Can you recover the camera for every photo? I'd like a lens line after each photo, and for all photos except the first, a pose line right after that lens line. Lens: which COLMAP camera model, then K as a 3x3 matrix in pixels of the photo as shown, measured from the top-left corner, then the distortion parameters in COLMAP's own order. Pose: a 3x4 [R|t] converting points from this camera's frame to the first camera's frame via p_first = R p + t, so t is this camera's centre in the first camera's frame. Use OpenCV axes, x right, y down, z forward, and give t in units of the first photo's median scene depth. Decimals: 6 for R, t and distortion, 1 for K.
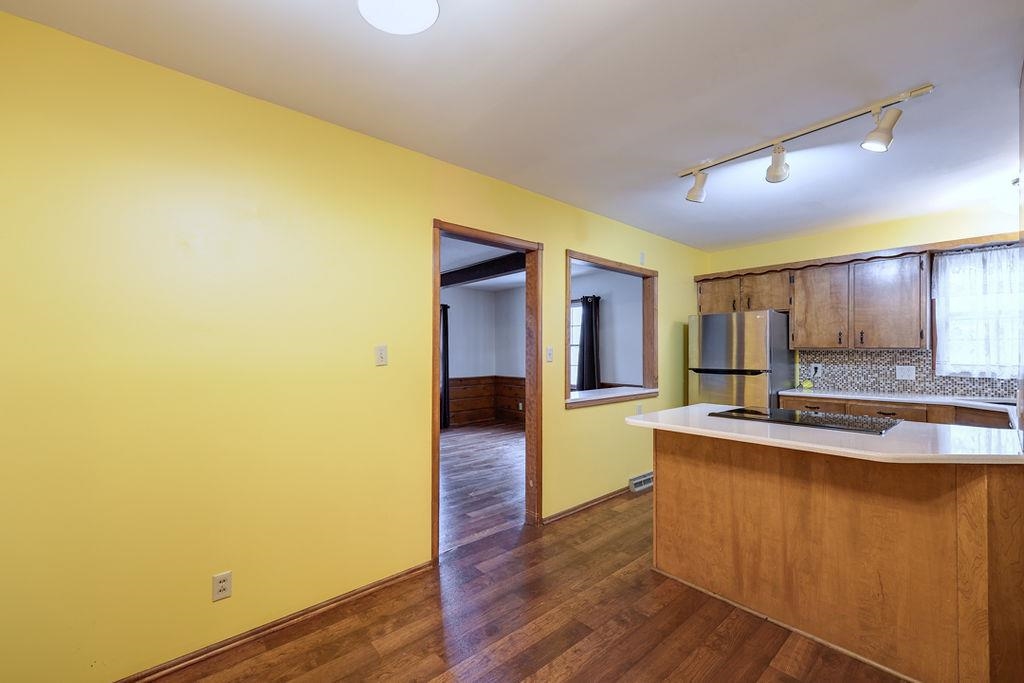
lens RADIAL K [[416.8, 0, 517.3], [0, 416.8, 349.5], [0, 0, 1]] dist [-0.001238, -0.000125]
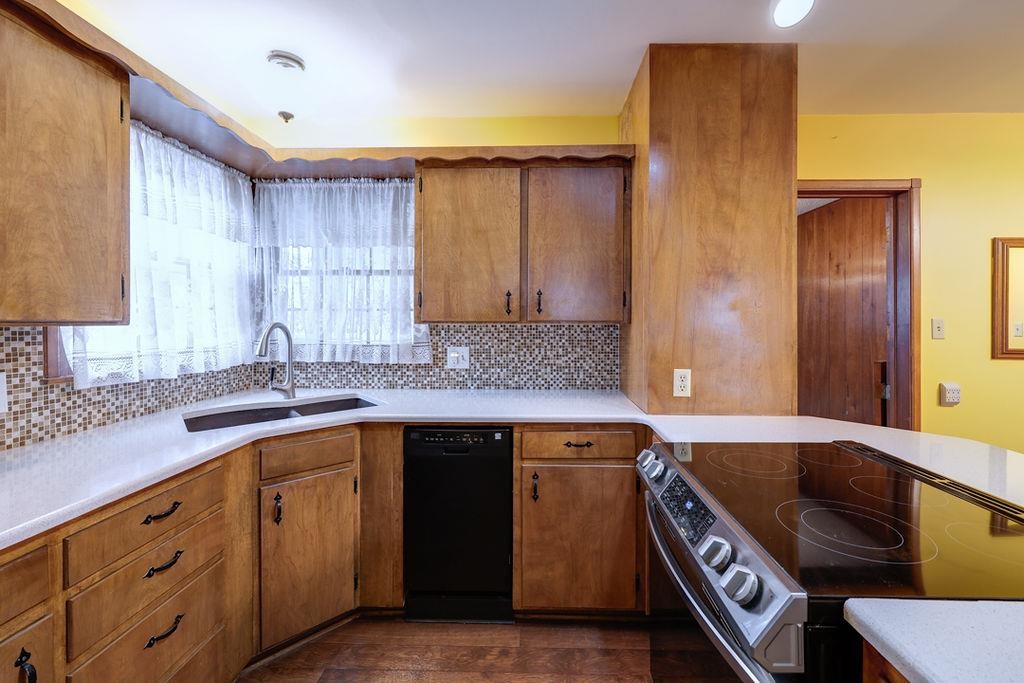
lens RADIAL K [[418.9, 0, 537.5], [0, 418.9, 323.7], [0, 0, 1]] dist [-0.000146, -0.000013]
pose [[-0.734413, -0.003433, 0.678694, 0.387943], [-0.003830, 0.999992, 0.000913, -0.002999], [-0.678692, -0.001929, -0.734421, 0.947042]]
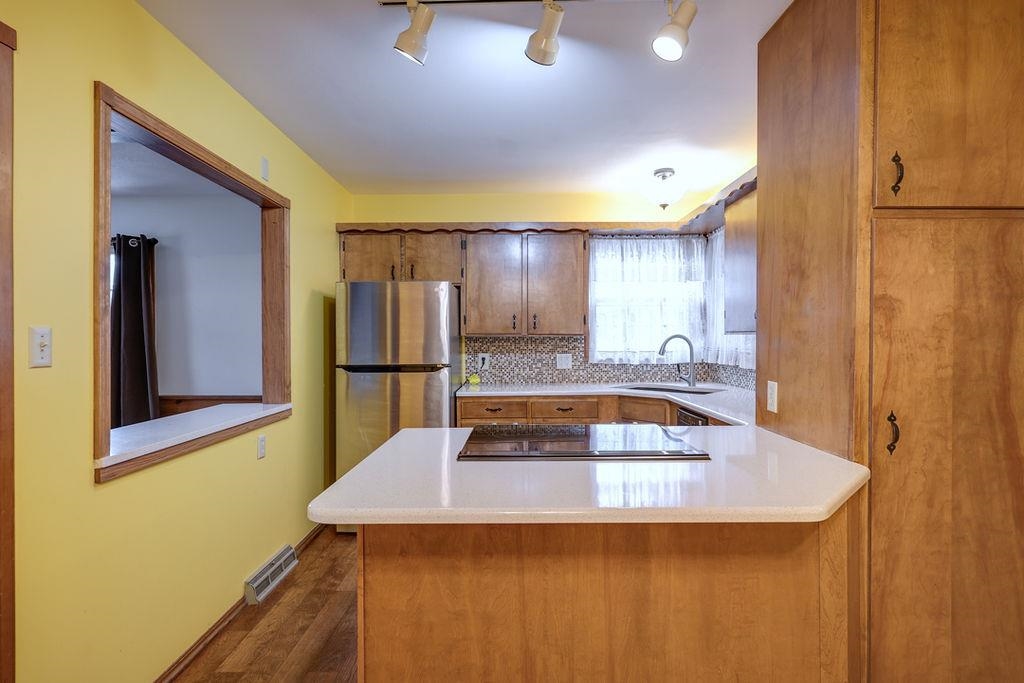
lens RADIAL K [[510.0, 0, 511.1], [0, 510.0, 339.5], [0, 0, 1]] dist [0.001354, 0.000706]
pose [[0.668072, -0.003441, 0.744089, 0.016410], [-0.000558, 0.999987, 0.005126, 0.002318], [-0.744096, -0.003839, 0.668061, 0.336323]]
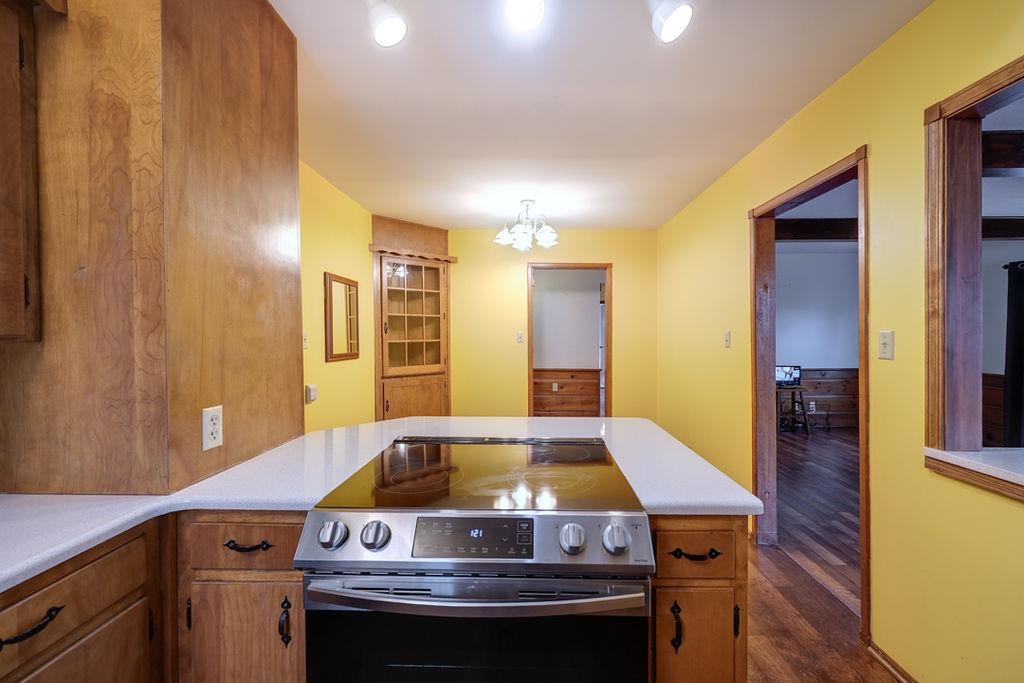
lens RADIAL K [[416.0, 0, 514.0], [0, 416.0, 339.5], [0, 0, 1]] dist [-0.000491, -0.000195]
pose [[-0.687494, 0.014546, -0.726044, 0.660697], [0.008825, 0.999893, 0.011676, -0.004571], [0.726136, 0.001620, -0.687549, 0.871132]]
